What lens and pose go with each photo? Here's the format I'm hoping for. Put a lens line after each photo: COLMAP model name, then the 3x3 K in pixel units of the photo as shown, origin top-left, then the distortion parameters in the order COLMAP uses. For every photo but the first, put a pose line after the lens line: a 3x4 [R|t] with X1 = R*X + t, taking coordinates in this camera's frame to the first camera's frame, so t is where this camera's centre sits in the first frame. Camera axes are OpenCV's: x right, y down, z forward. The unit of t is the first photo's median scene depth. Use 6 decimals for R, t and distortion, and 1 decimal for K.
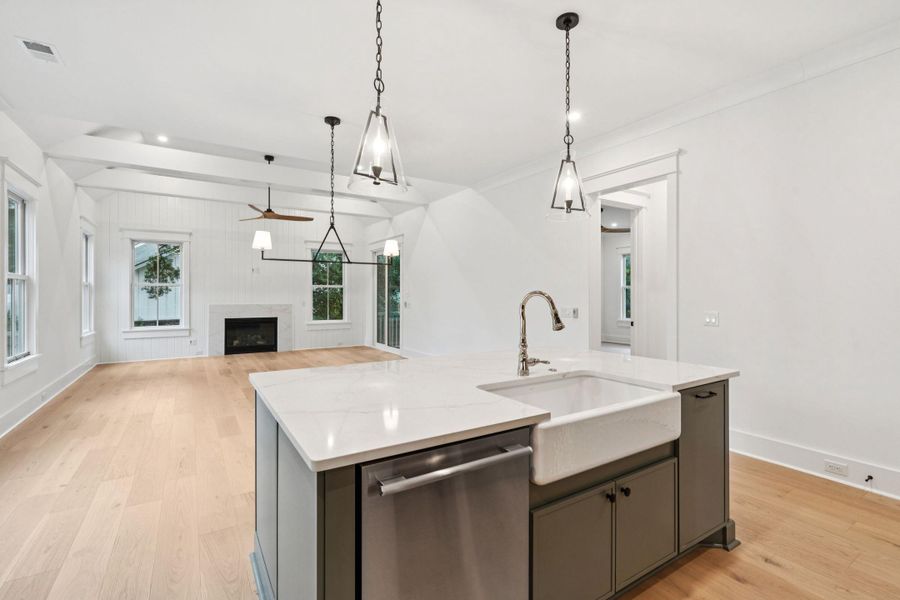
lens RADIAL K [[409.9, 0, 447.3], [0, 409.9, 291.3], [0, 0, 1]] dist [0.000302, -0.000278]
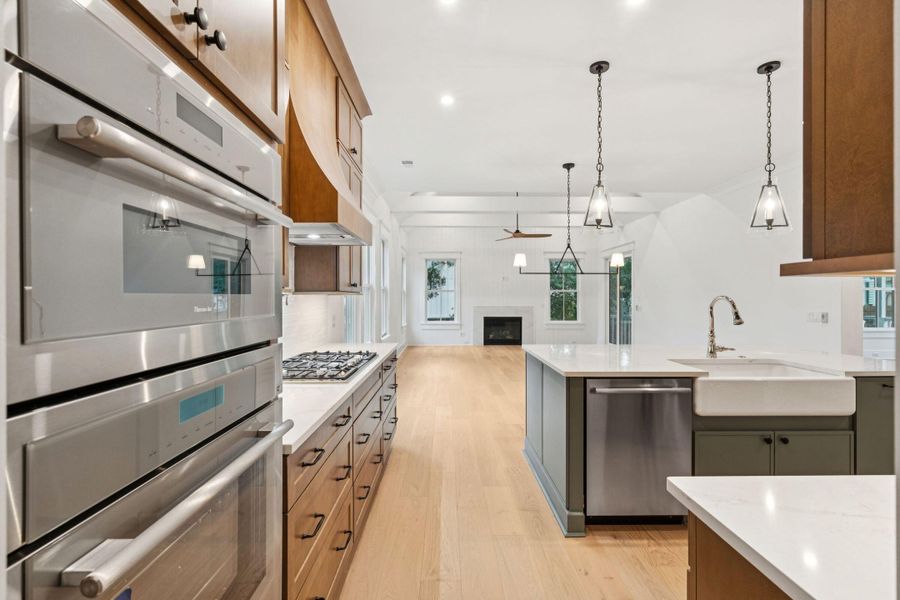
lens RADIAL K [[409.9, 0, 453.0], [0, 409.9, 296.5], [0, 0, 1]] dist [0.000302, -0.000278]
pose [[0.856358, -0.001790, -0.516380, 0.064768], [0.003851, 0.999988, 0.002921, -0.002332], [0.516369, -0.004490, 0.856355, -0.256993]]
